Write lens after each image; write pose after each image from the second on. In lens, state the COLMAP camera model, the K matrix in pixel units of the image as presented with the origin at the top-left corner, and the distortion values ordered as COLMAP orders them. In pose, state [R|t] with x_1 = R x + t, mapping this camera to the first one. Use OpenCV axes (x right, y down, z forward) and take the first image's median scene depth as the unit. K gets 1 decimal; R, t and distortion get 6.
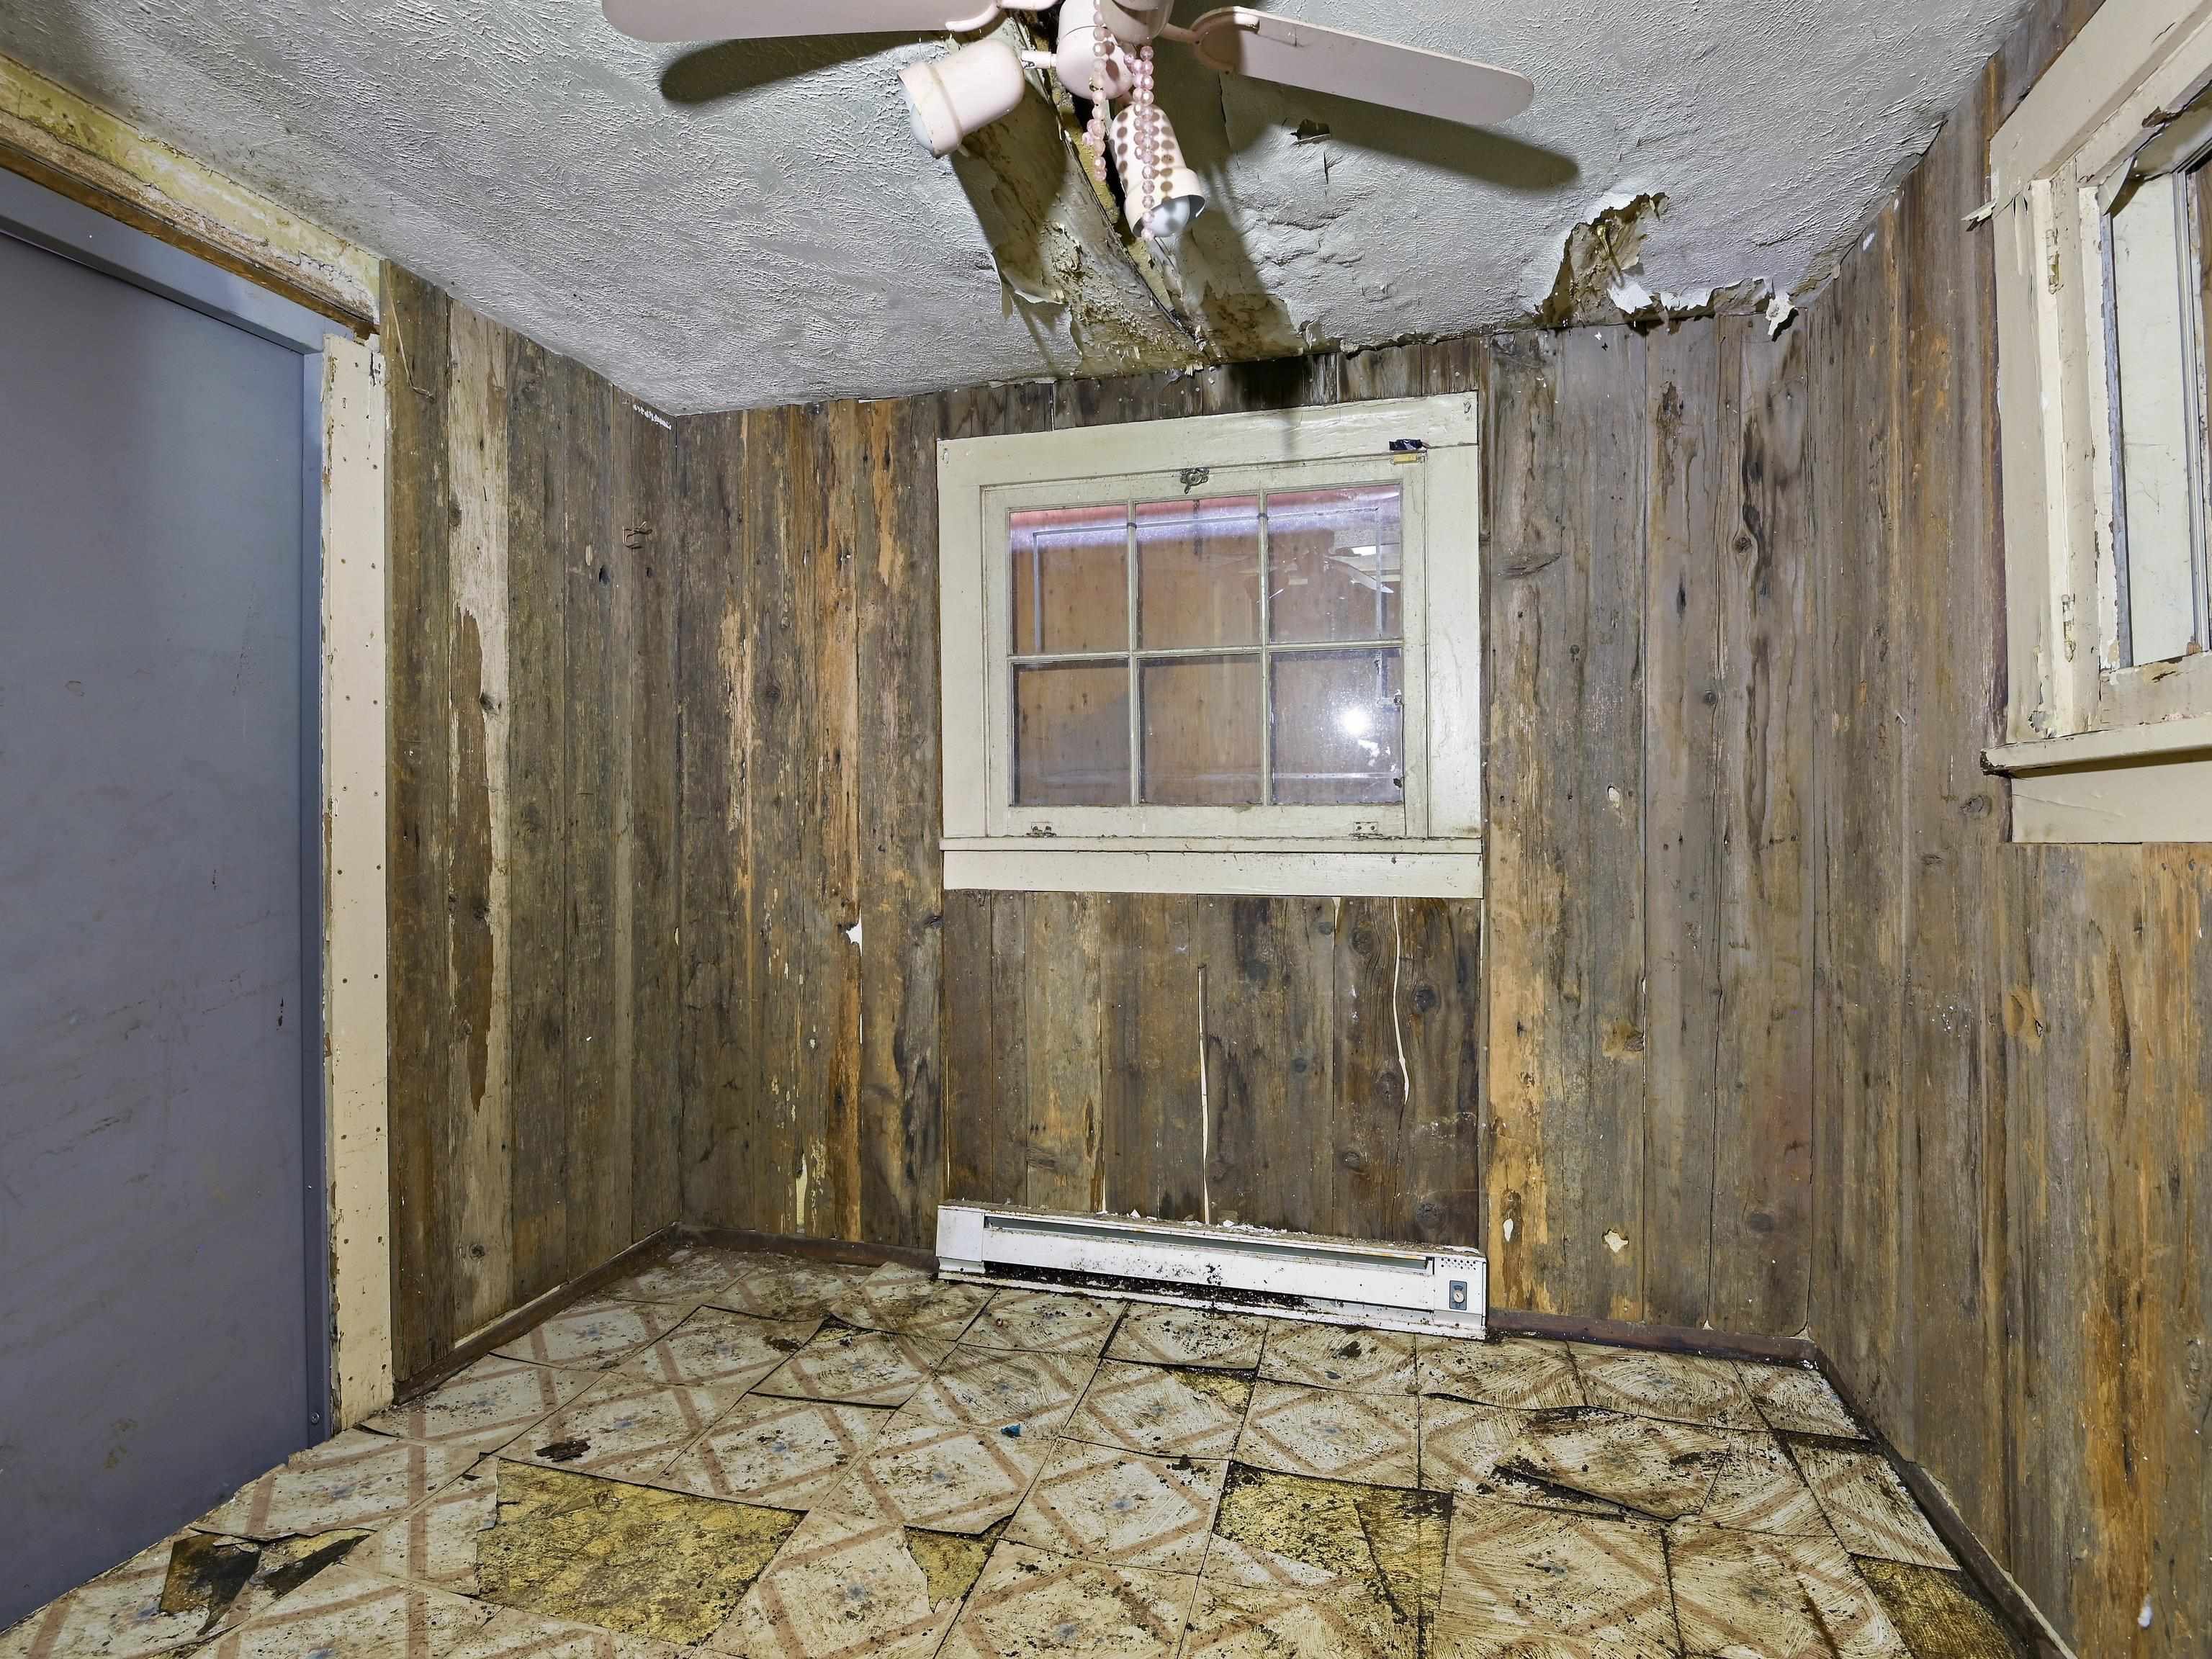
lens RADIAL K [[1175.9, 0, 1099.7], [0, 1175.9, 819.0], [0, 0, 1]] dist [0.001987, 0.000038]
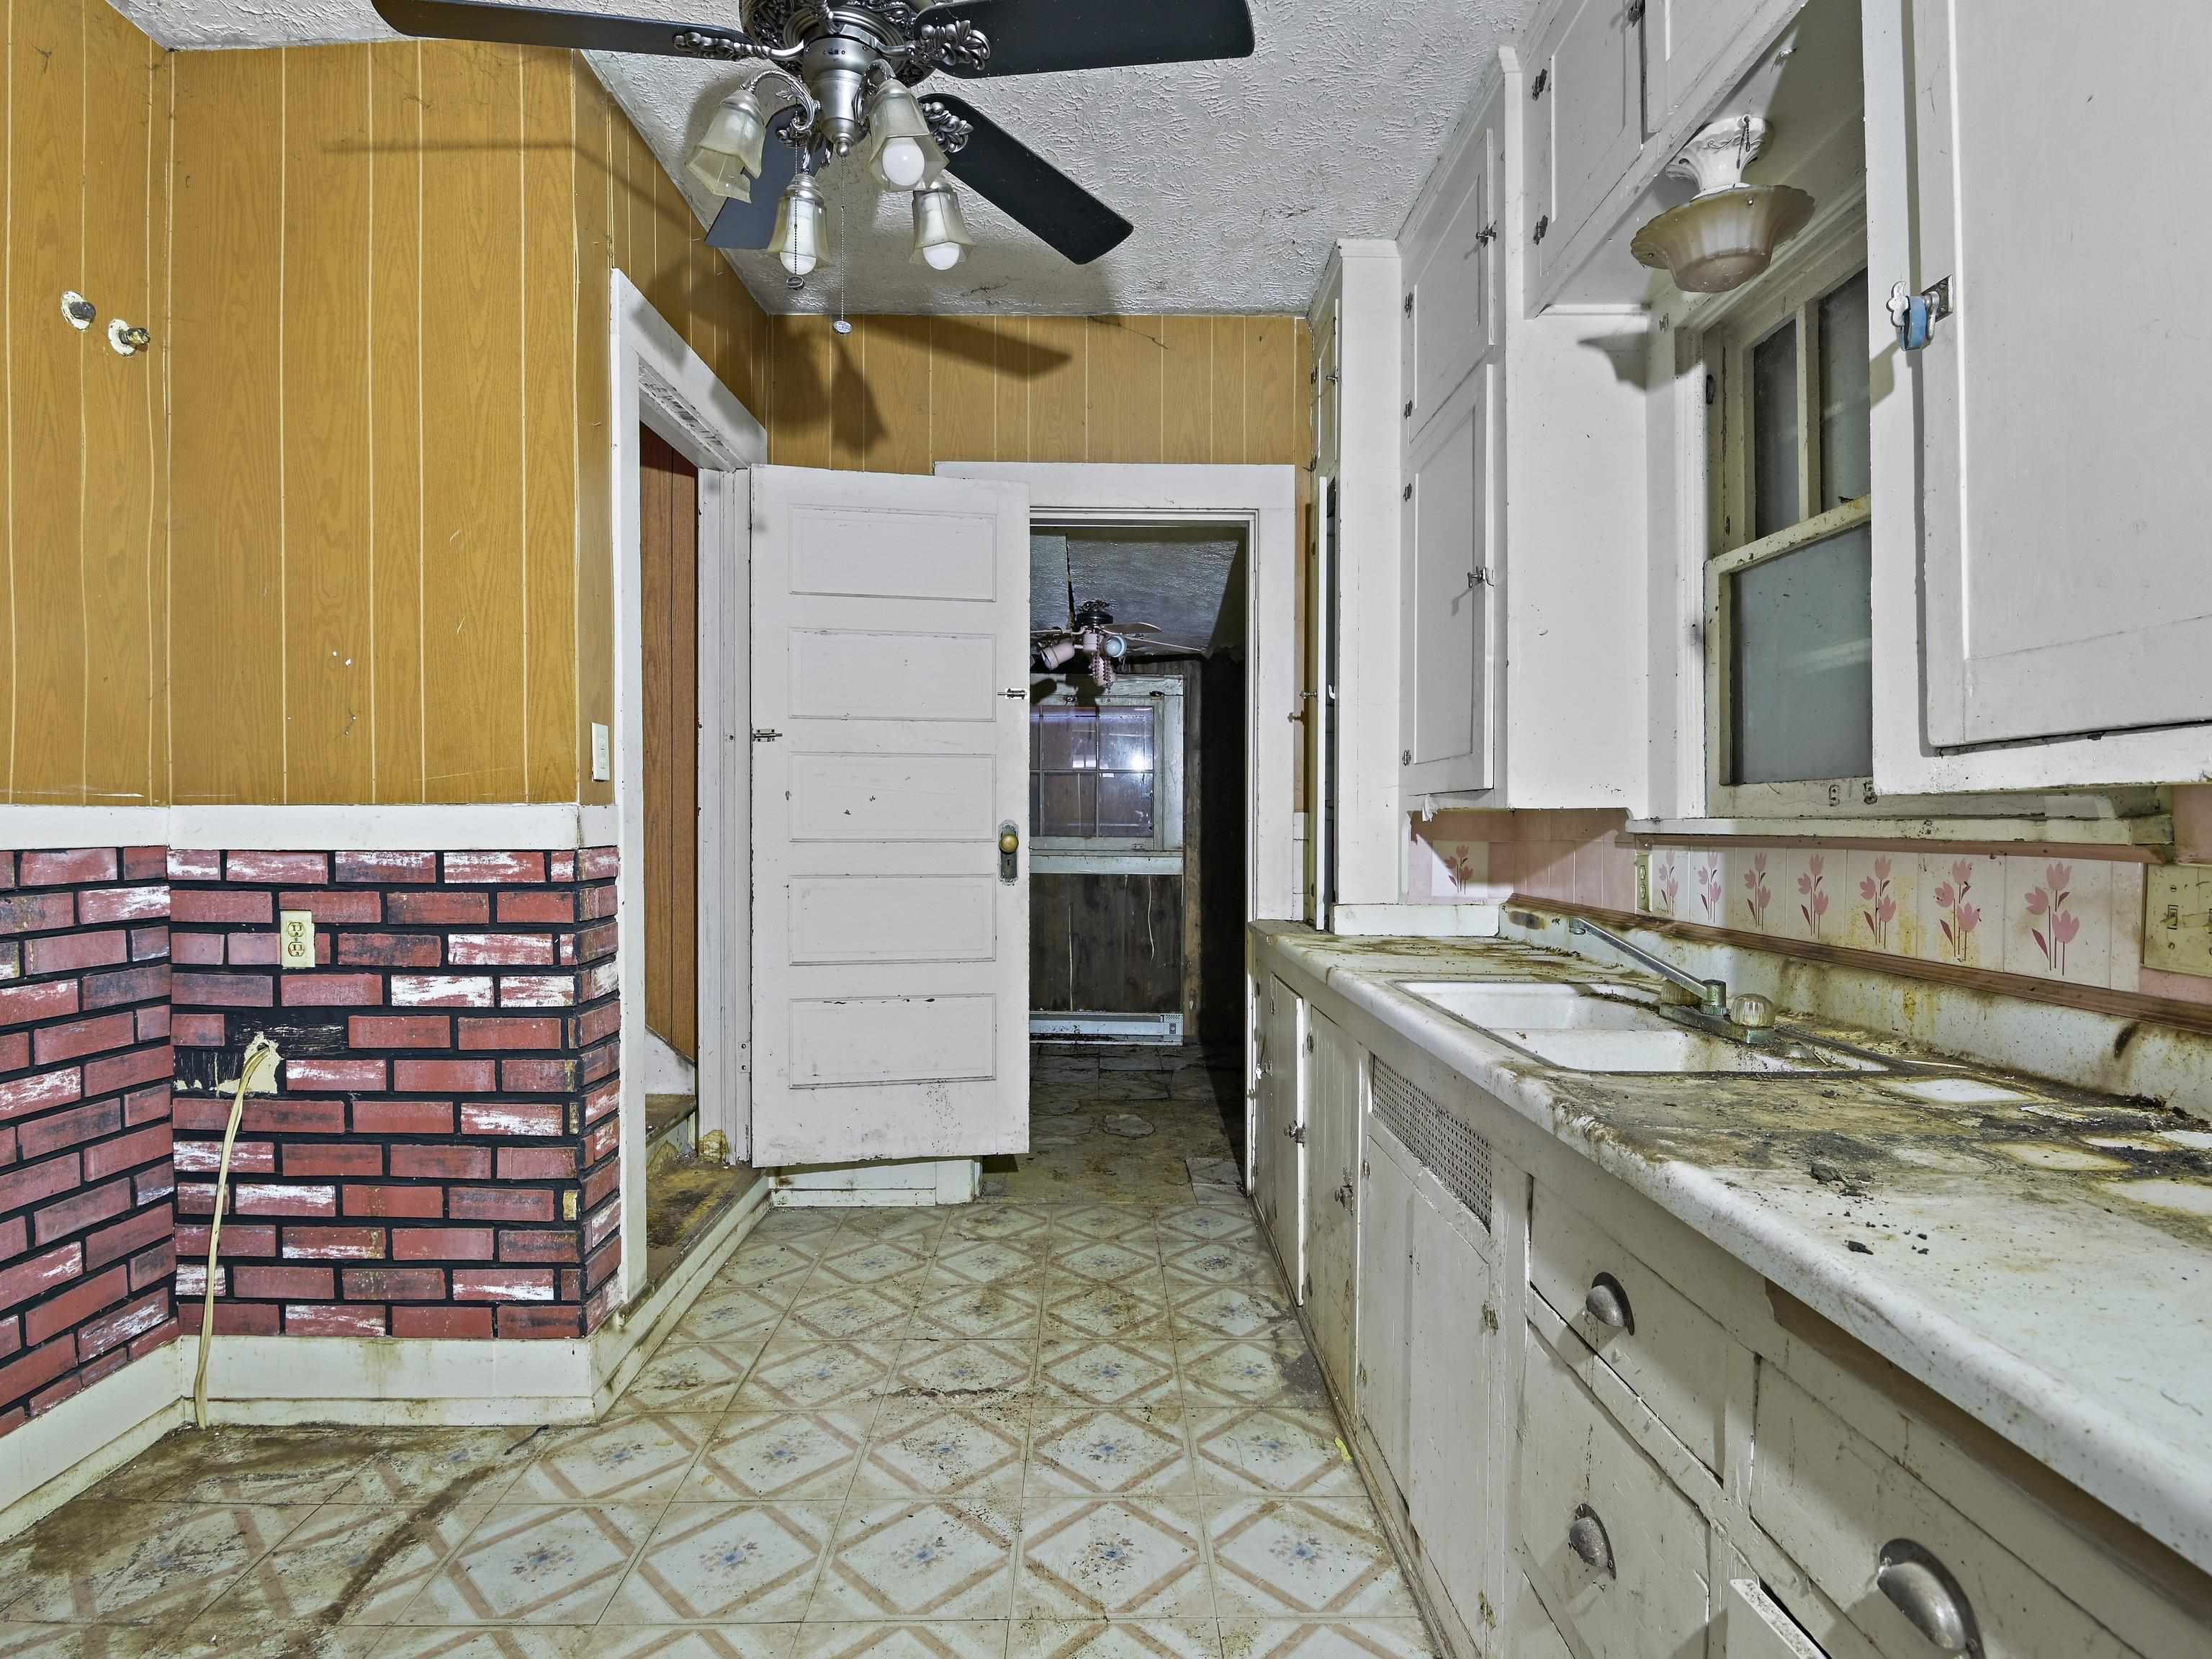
lens RADIAL K [[1175.9, 0, 1105.6], [0, 1175.9, 832.7], [0, 0, 1]] dist [0.001987, 0.000038]
pose [[0.961168, 0.010389, 0.275769, -0.520235], [-0.011192, 0.999936, 0.001340, -0.023869], [-0.275738, -0.004374, 0.961223, -1.353008]]
